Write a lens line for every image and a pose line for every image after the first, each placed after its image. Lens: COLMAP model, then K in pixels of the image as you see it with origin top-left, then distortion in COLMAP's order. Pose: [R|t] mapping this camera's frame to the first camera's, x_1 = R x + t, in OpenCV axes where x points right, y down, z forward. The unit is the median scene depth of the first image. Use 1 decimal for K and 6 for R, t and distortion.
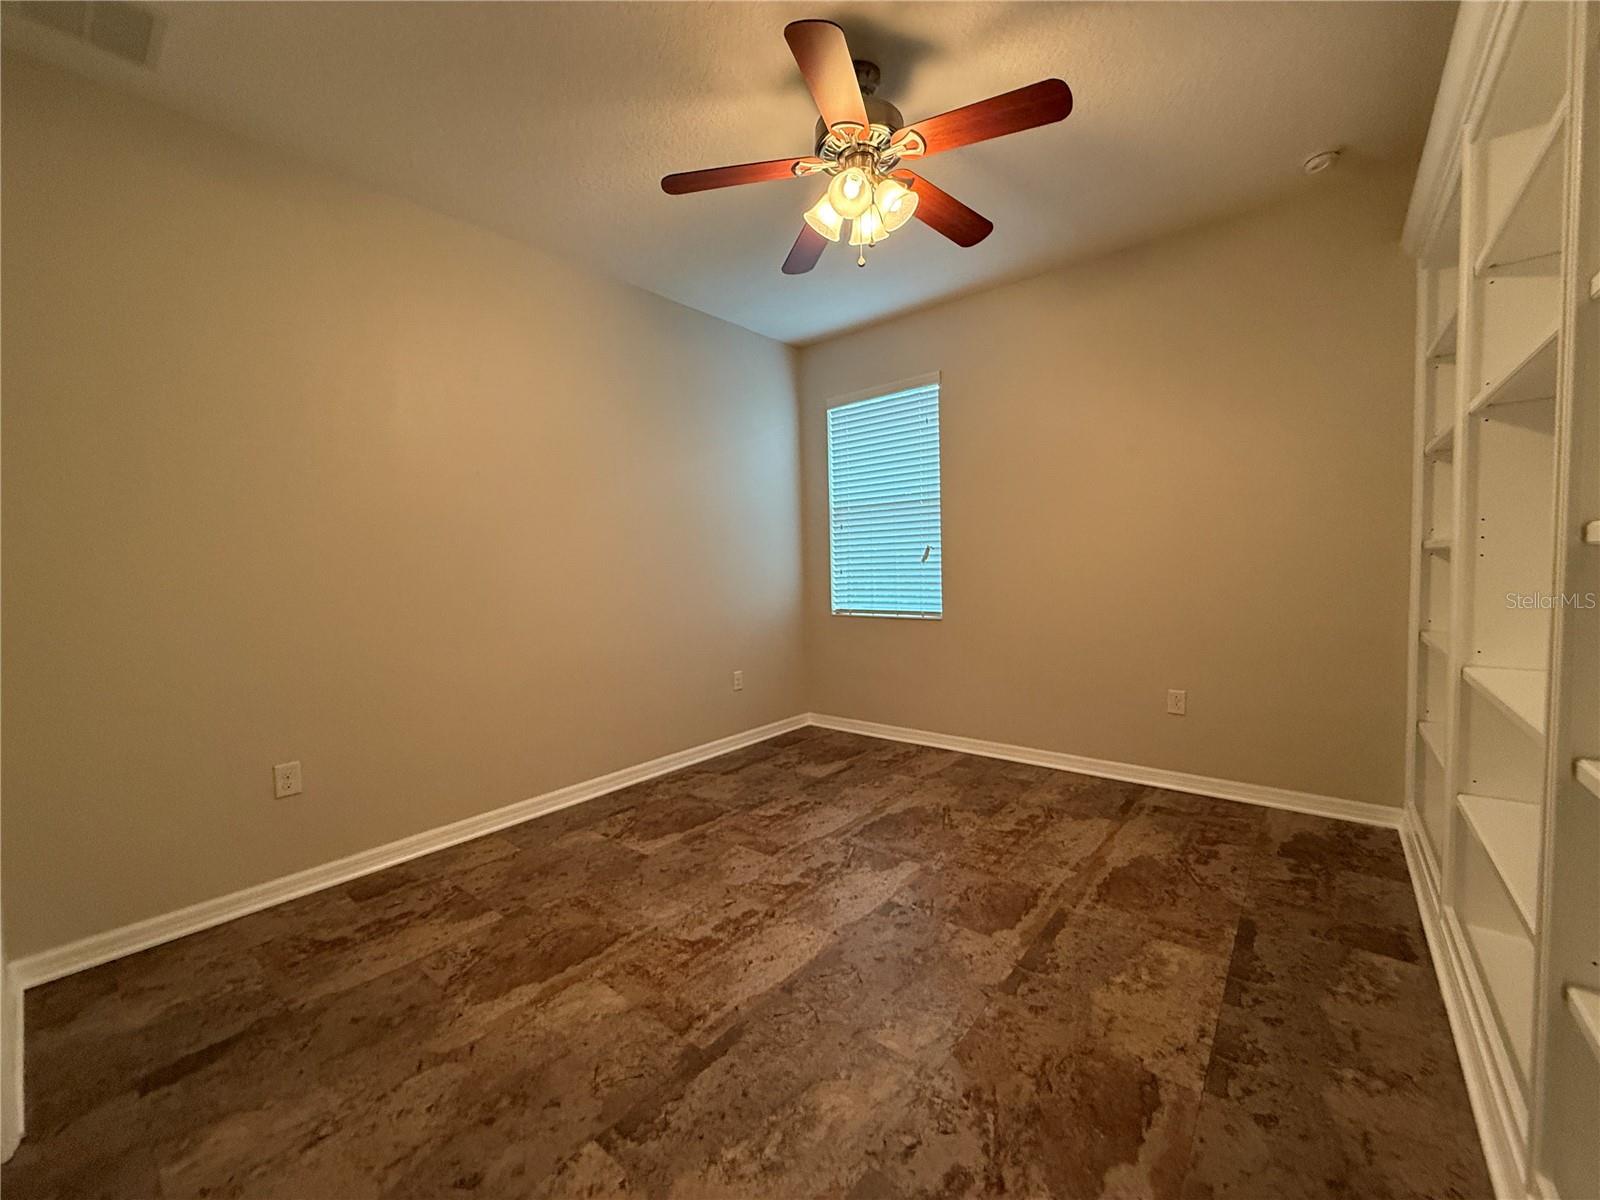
lens RADIAL K [[639.2, 0, 790.5], [0, 639.2, 608.1], [0, 0, 1]] dist [-0.002804, 0.000515]
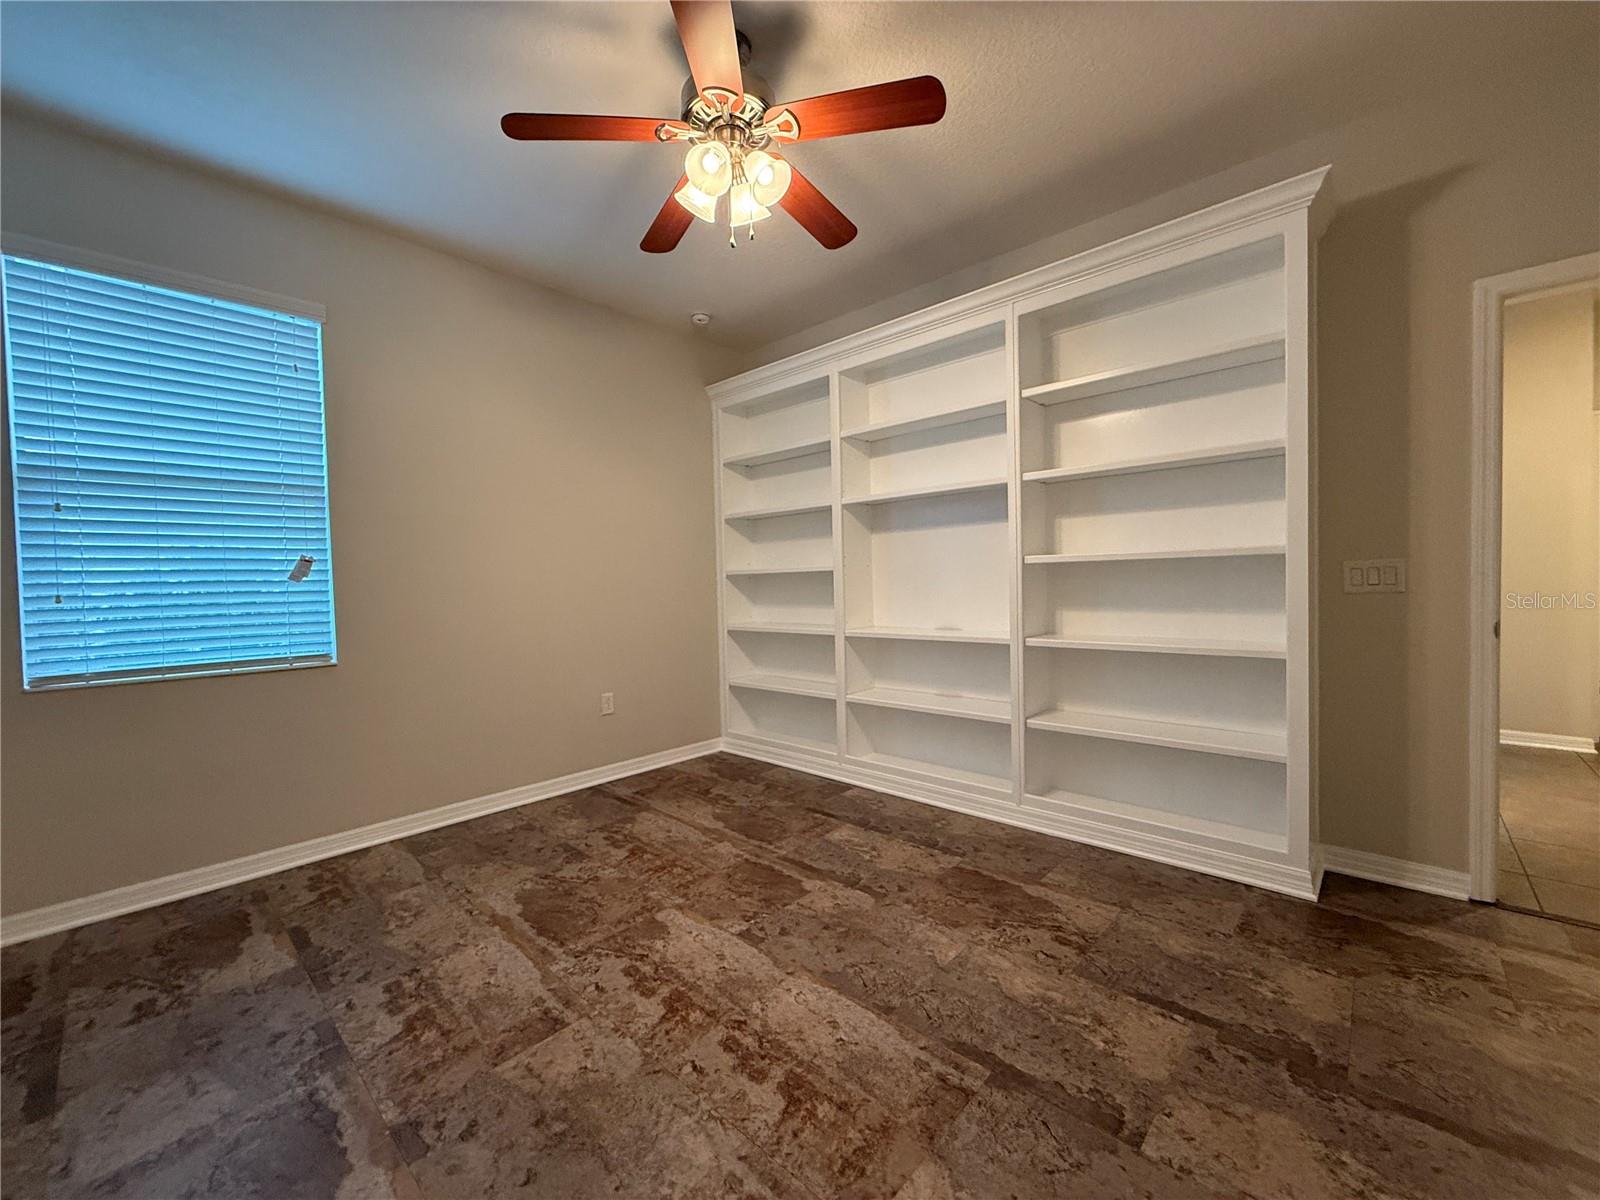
lens RADIAL K [[639.2, 0, 804.9], [0, 639.2, 596.7], [0, 0, 1]] dist [-0.002804, 0.000515]
pose [[0.047753, 0.001333, 0.998858, -0.661768], [0.089732, 0.995950, -0.005619, -0.008375], [-0.994821, 0.089898, 0.047440, 0.715291]]
